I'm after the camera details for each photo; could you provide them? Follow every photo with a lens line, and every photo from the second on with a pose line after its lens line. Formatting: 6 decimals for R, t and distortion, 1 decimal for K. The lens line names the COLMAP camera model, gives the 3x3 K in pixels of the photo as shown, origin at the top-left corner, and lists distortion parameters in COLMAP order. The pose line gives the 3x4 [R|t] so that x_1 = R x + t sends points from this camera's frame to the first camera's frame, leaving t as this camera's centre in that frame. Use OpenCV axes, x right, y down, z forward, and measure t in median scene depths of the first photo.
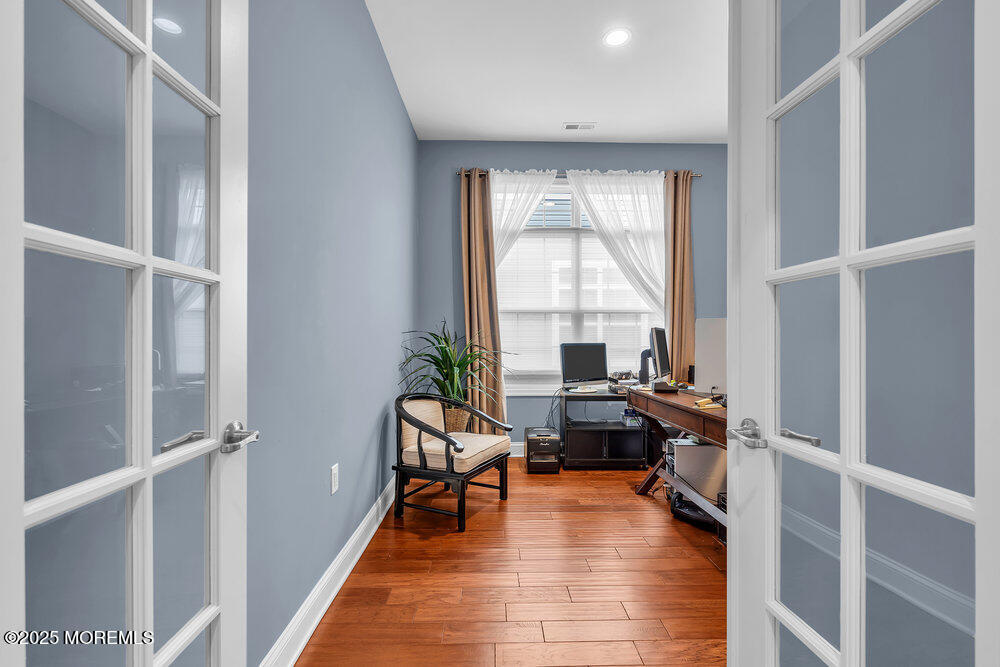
lens RADIAL K [[457.9, 0, 498.0], [0, 457.9, 336.0], [0, 0, 1]] dist [0.000123, 0.000874]
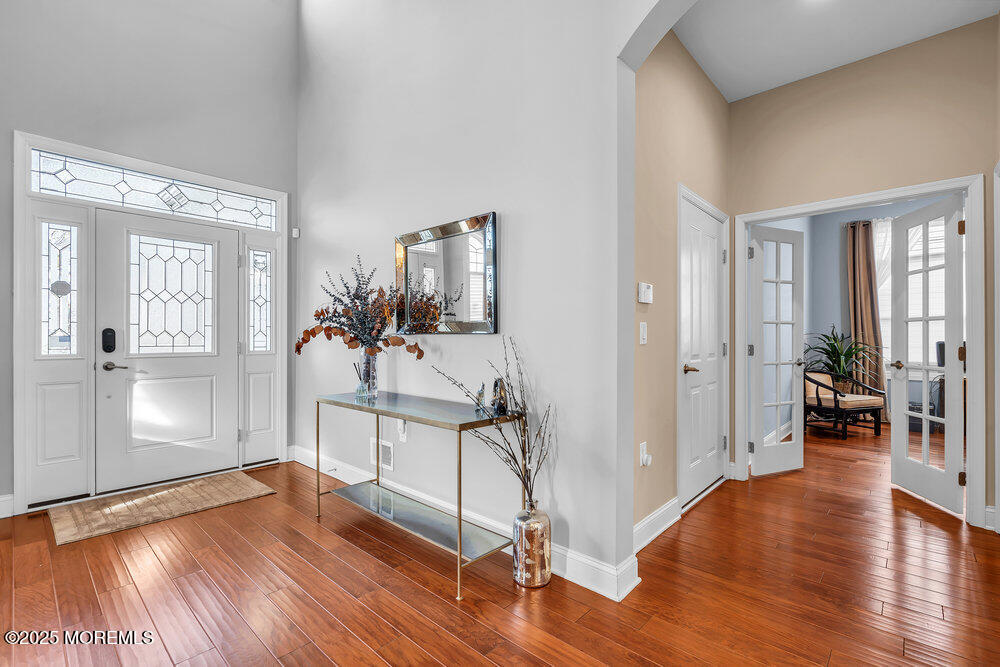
lens RADIAL K [[457.9, 0, 491.4], [0, 457.9, 333.1], [0, 0, 1]] dist [0.000123, 0.000874]
pose [[0.724629, -0.001675, -0.689137, 0.117249], [0.001488, 0.999999, -0.000866, -0.011294], [0.689138, -0.000398, 0.724630, -0.959742]]
